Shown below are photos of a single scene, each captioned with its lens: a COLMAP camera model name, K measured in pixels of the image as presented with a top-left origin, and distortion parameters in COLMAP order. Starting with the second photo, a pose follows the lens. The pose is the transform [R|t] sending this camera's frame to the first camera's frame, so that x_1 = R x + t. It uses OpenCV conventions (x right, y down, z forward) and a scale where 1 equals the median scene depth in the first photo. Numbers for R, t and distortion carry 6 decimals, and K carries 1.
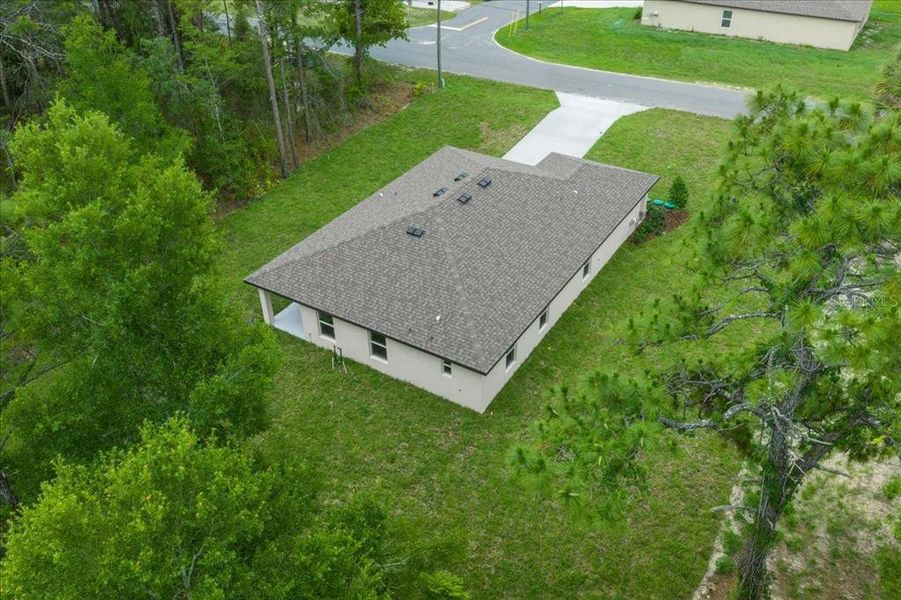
lens RADIAL K [[758.5, 0, 450.5], [0, 758.5, 300.0], [0, 0, 1]] dist [0.004989, 0.002488]
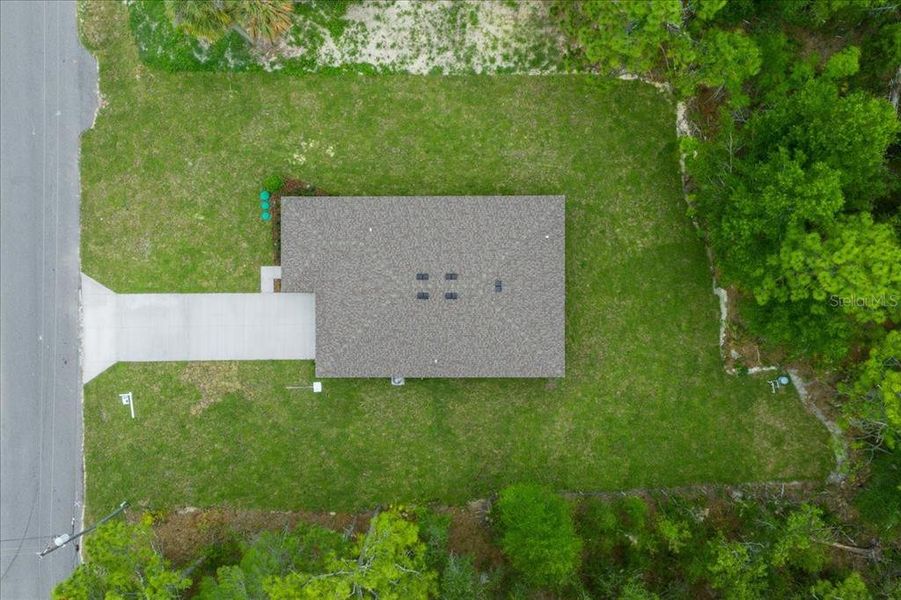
lens RADIAL K [[758.5, 0, 450.5], [0, 758.5, 300.0], [0, 0, 1]] dist [0.004989, 0.002488]
pose [[-0.528411, -0.848887, 0.013126, -0.025034], [0.488592, -0.291420, 0.822406, -0.885828], [-0.694305, 0.440981, 0.568749, 0.140901]]
